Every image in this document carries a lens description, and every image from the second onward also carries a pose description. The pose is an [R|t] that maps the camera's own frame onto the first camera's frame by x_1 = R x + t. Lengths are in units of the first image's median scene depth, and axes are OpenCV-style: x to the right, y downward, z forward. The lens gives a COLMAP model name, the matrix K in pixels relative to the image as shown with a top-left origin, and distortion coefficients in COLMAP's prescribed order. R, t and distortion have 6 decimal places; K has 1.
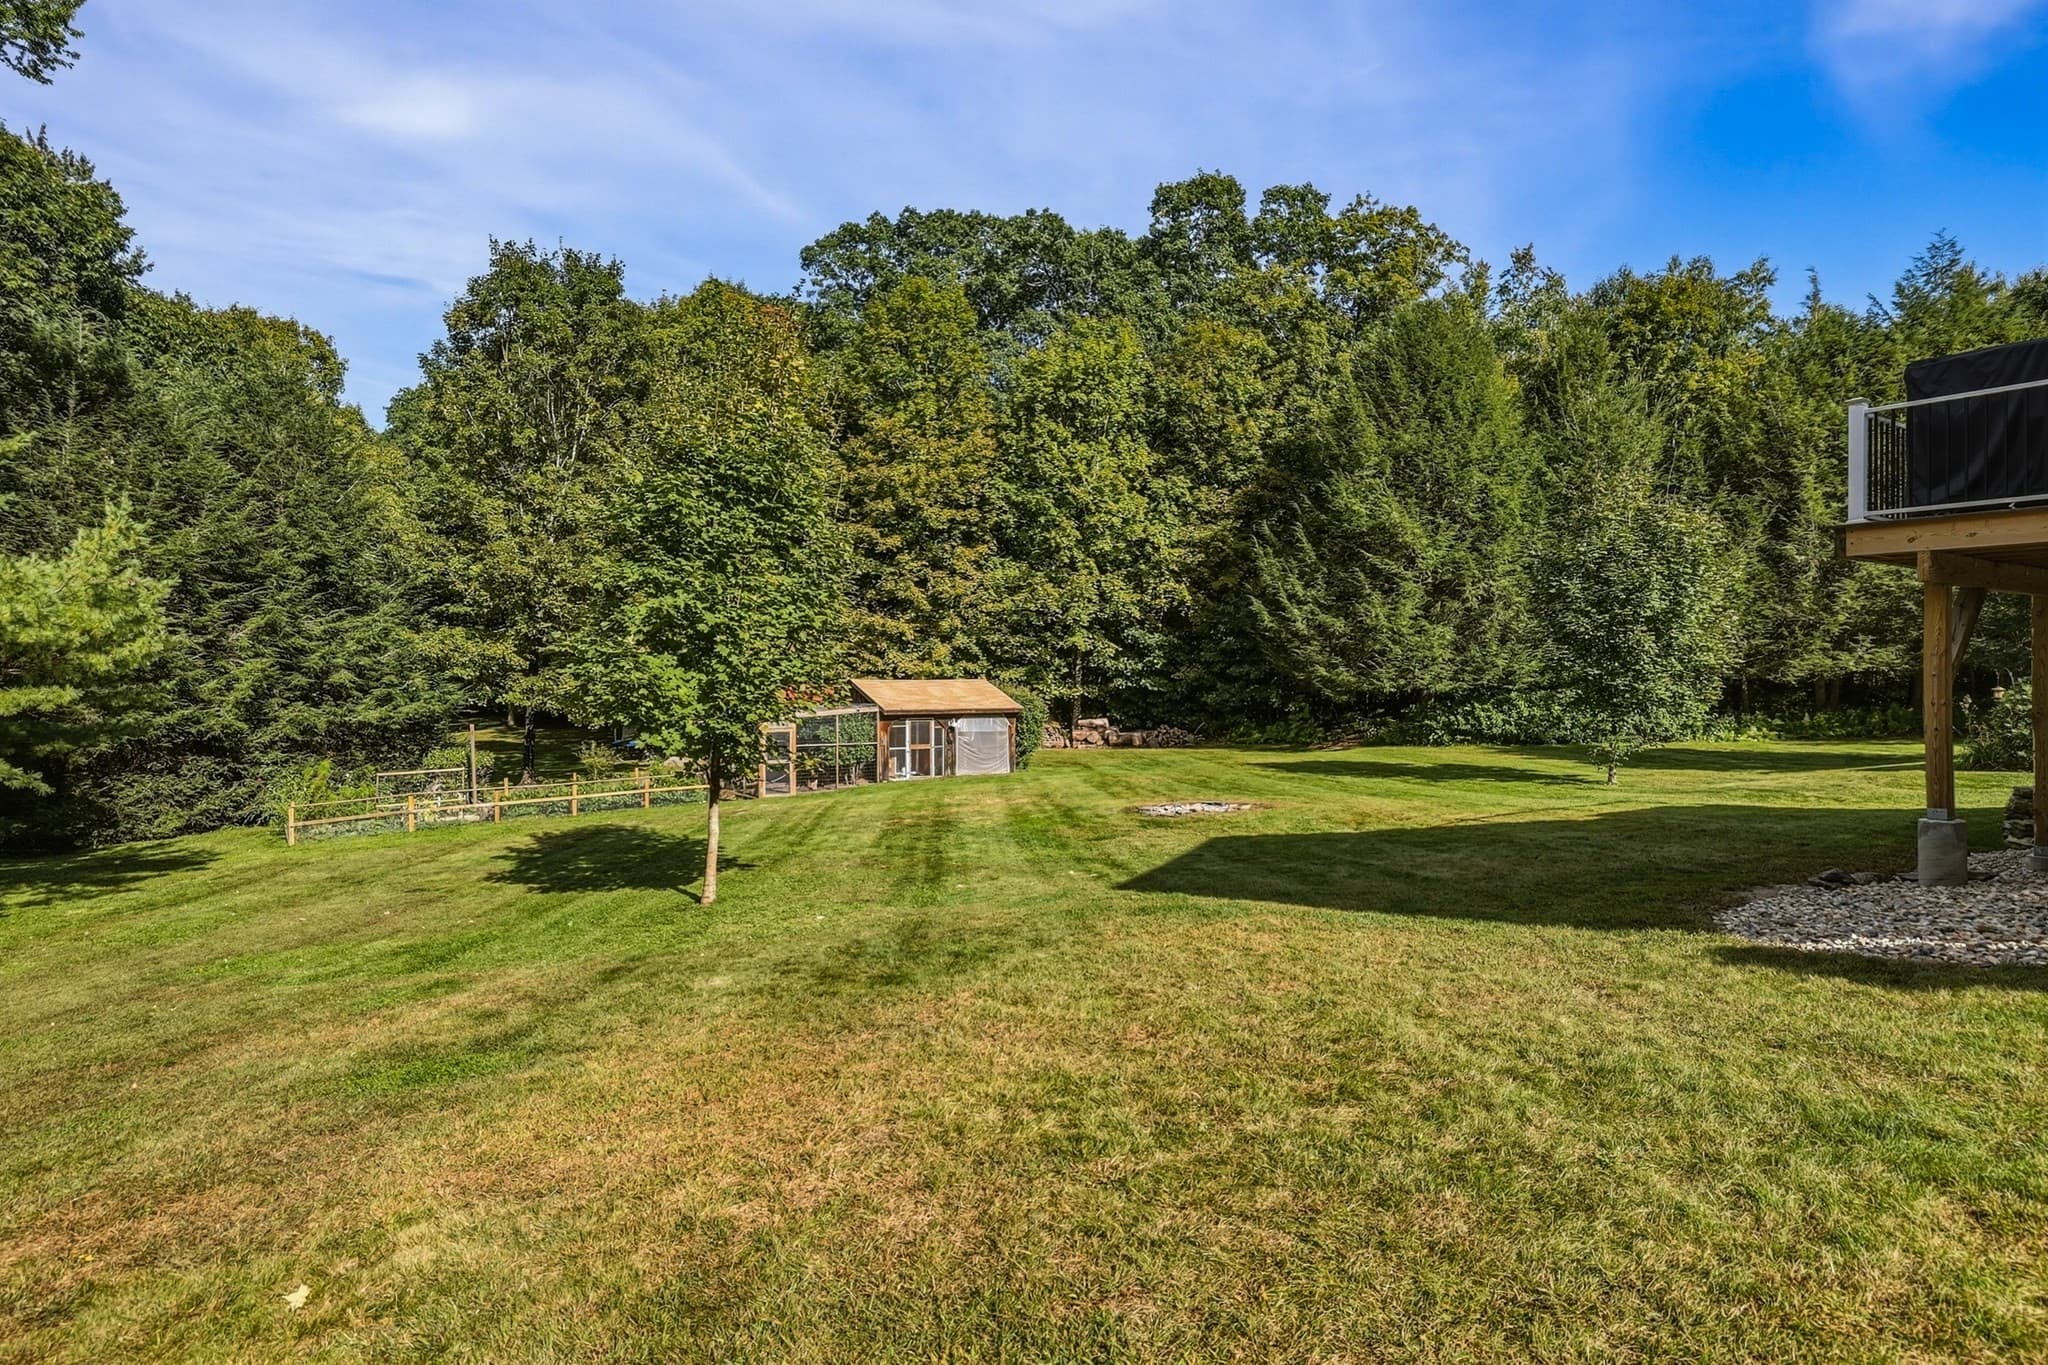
lens RADIAL K [[1165.9, 0, 1031.0], [0, 1165.9, 675.8], [0, 0, 1]] dist [0.009448, -0.001696]
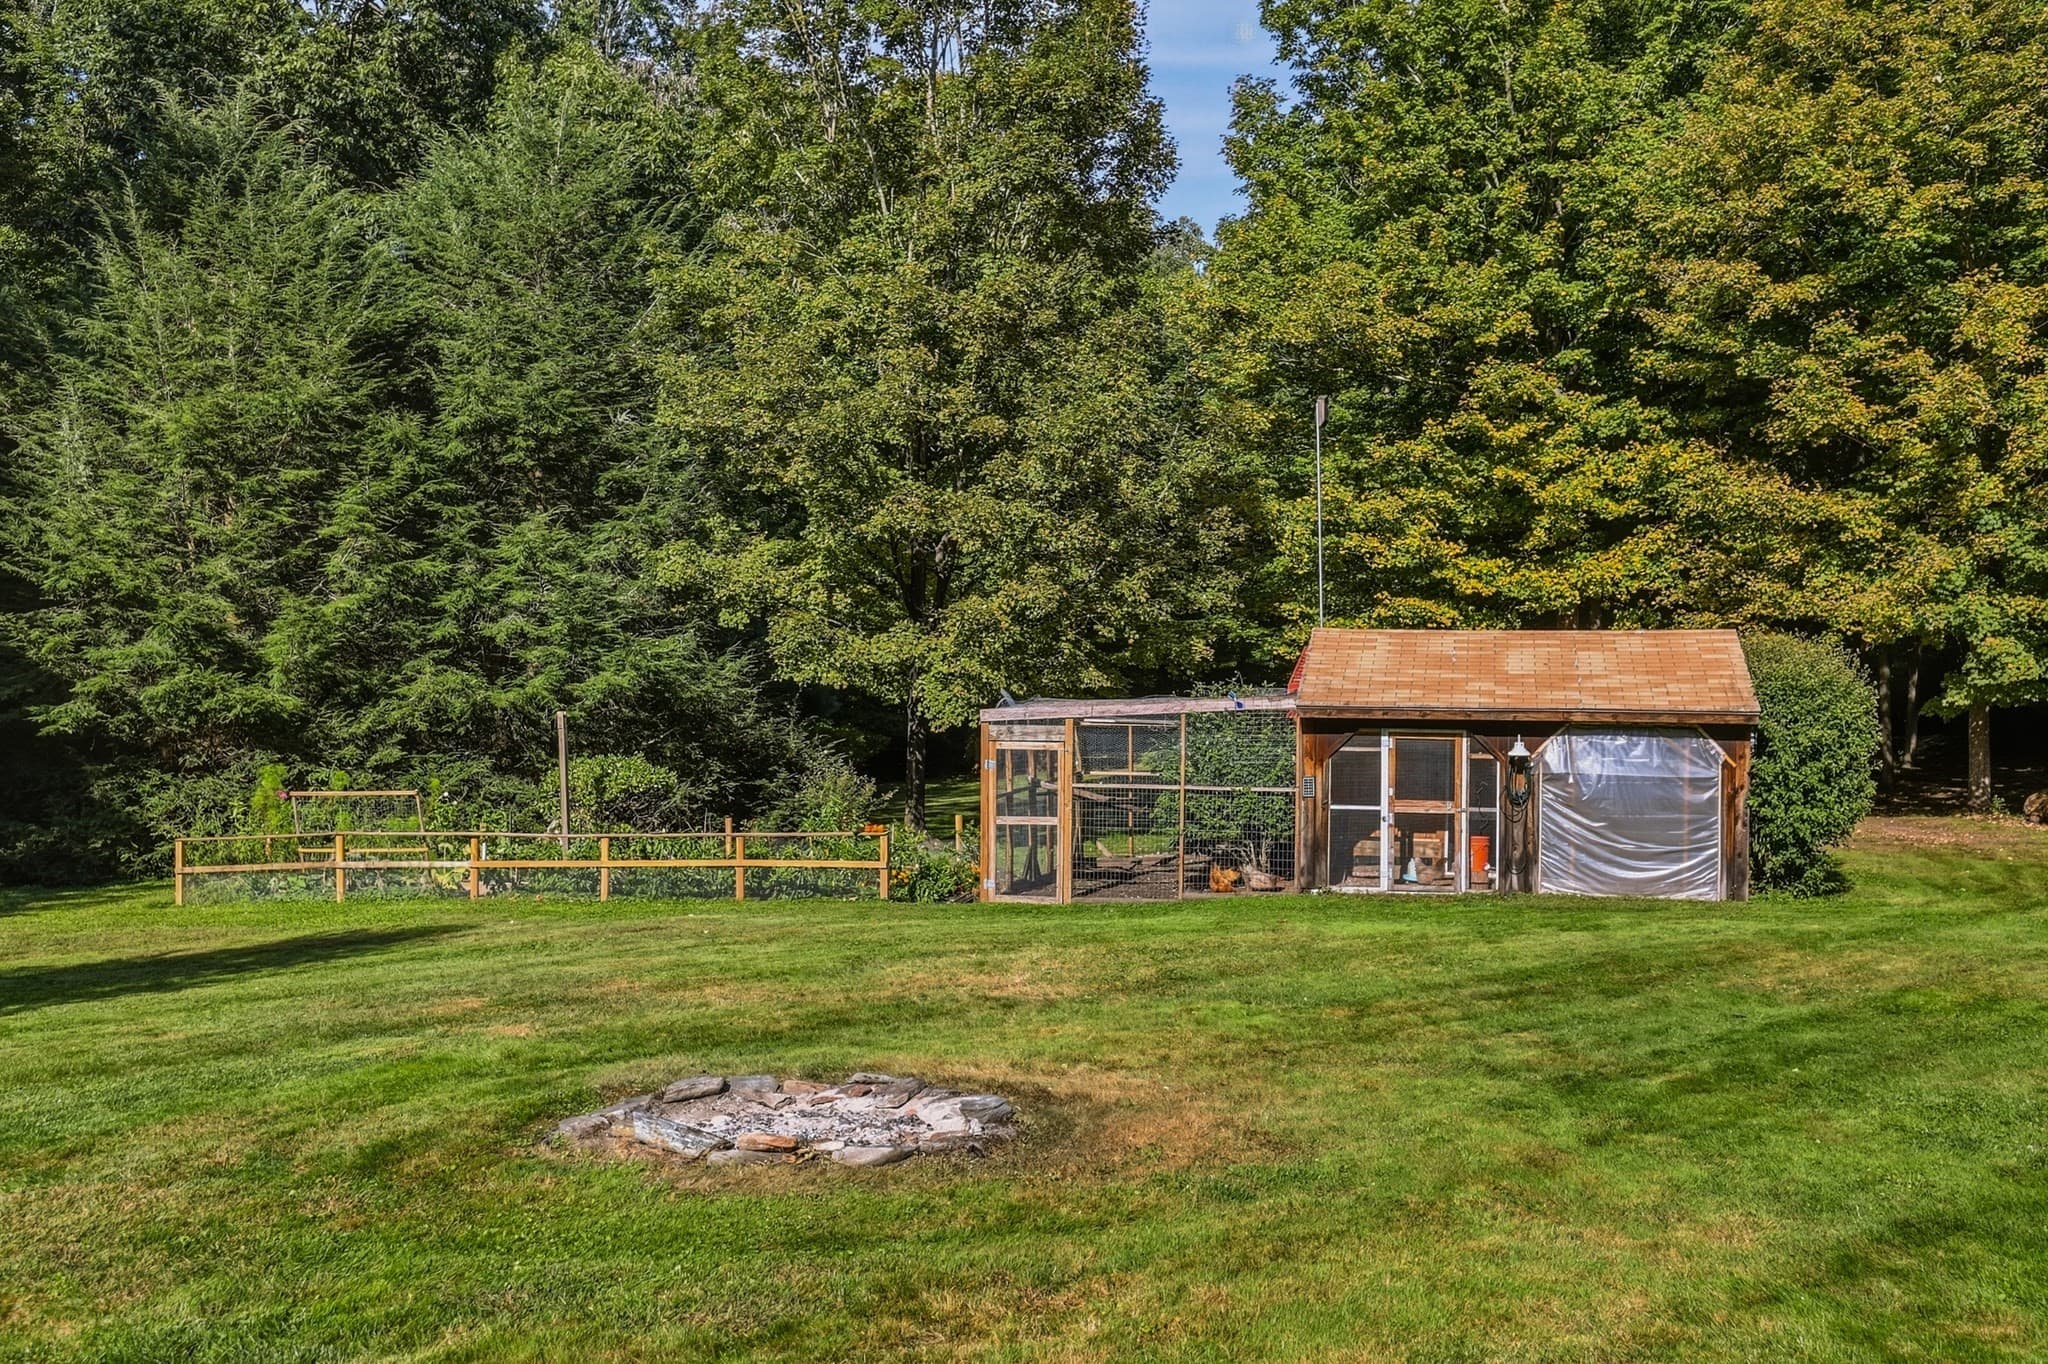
lens RADIAL K [[1994.5, 0, 970.7], [0, 1994.5, 694.0], [0, 0, 1]] dist [-0.012577, 0.000000]
pose [[0.664856, 0.019354, -0.746721, 0.243958], [-0.004715, 0.999753, 0.021715, 0.010063], [0.746957, -0.010916, 0.664783, 0.408212]]
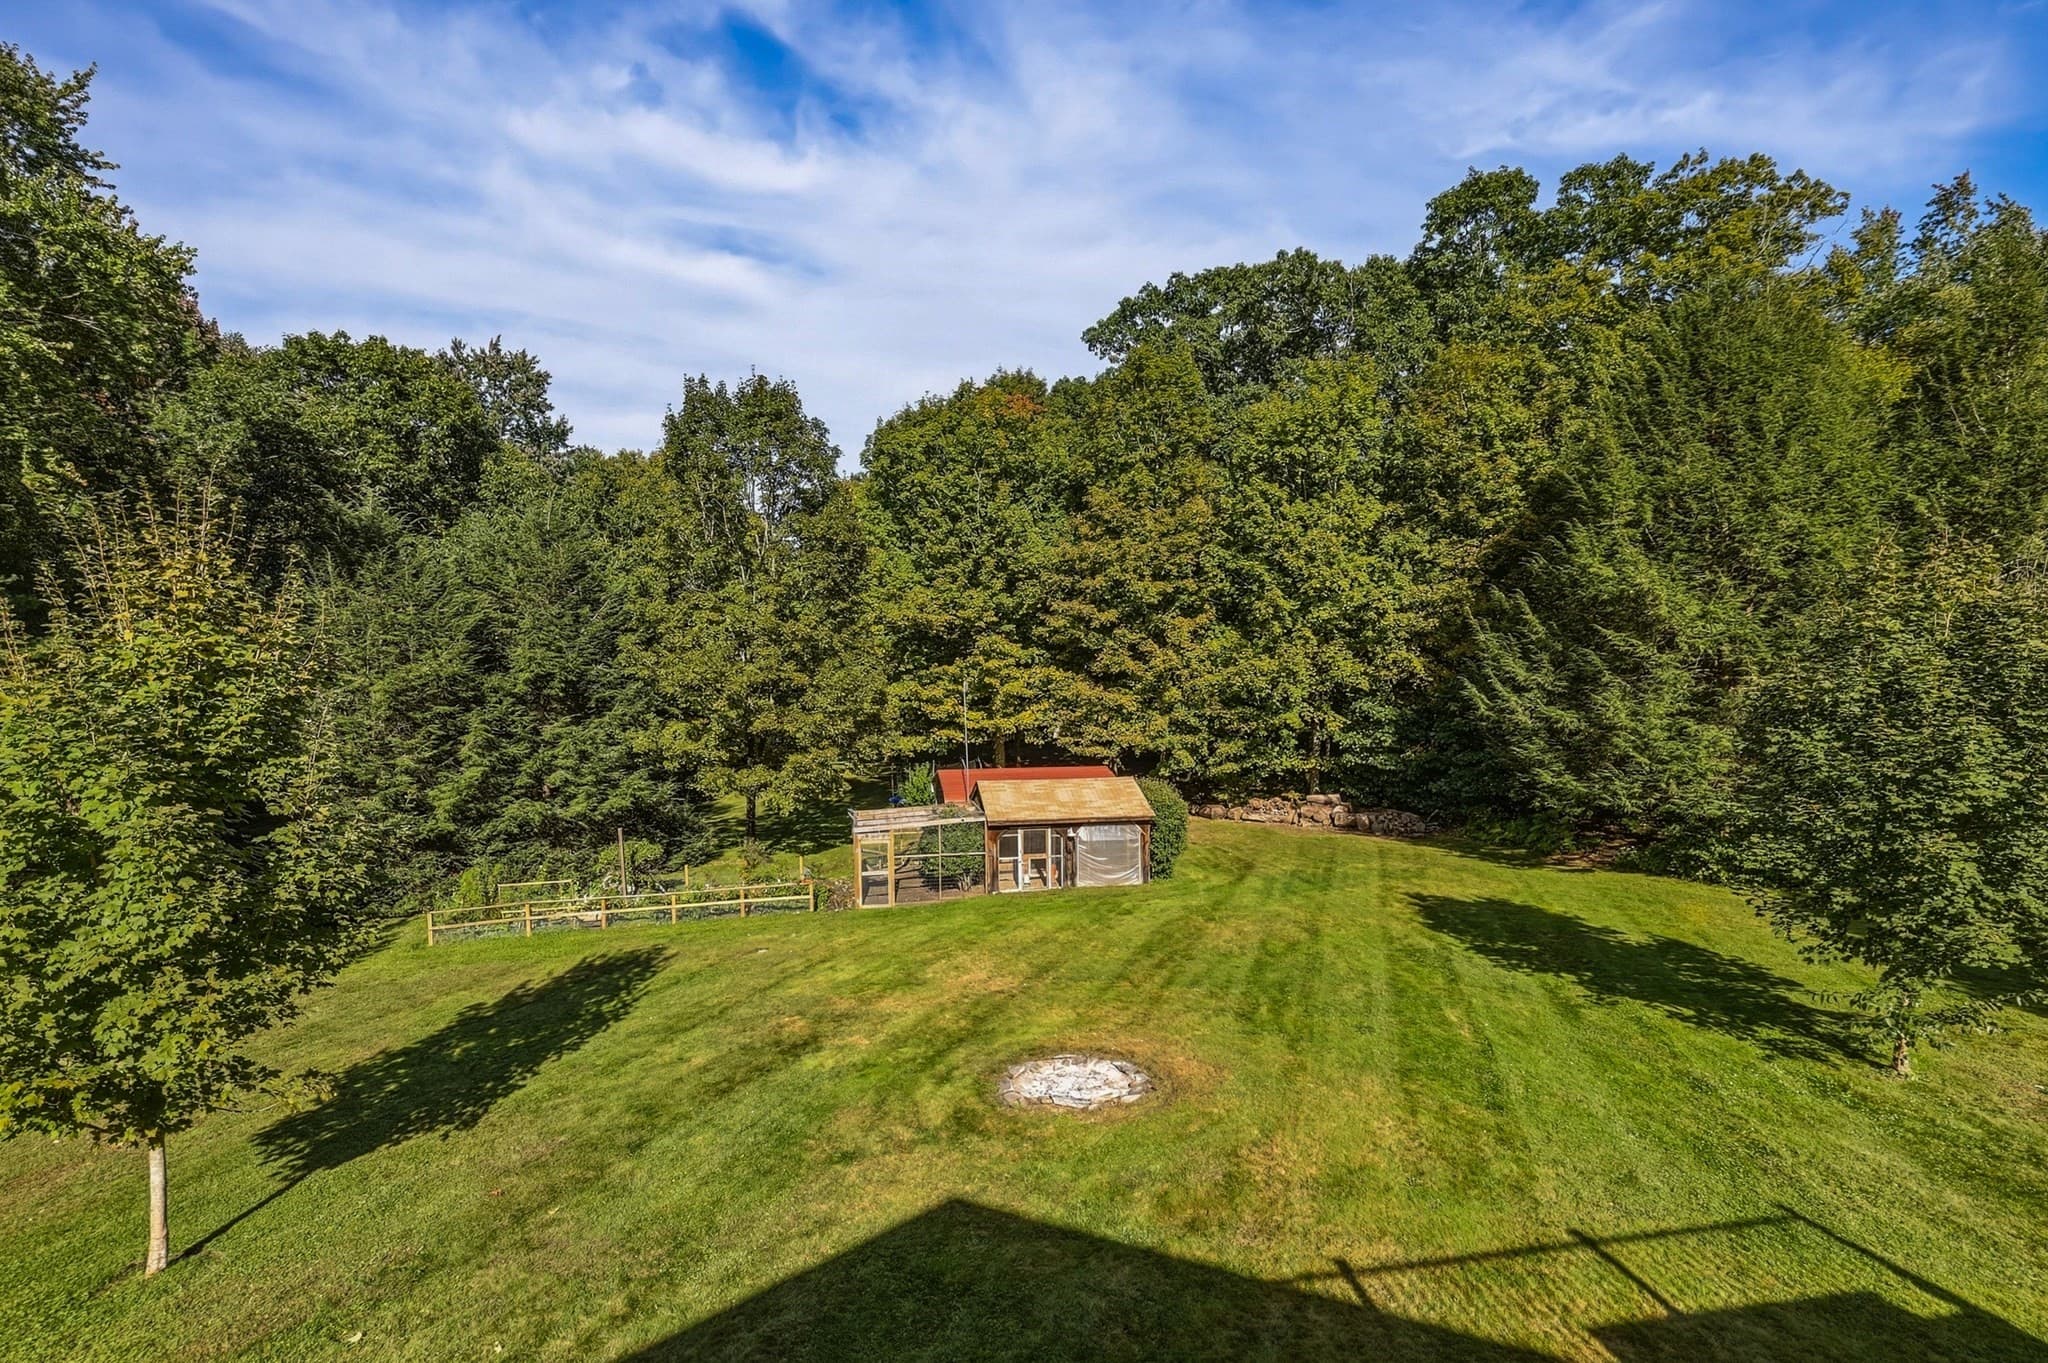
lens RADIAL K [[965.1, 0, 1016.5], [0, 965.1, 731.9], [0, 0, 1]] dist [0.000702, 0.000122]
pose [[0.911151, 0.010392, -0.411943, 0.186038], [0.011380, 0.998666, 0.050363, -0.070044], [0.411916, -0.050576, 0.909817, 0.244169]]
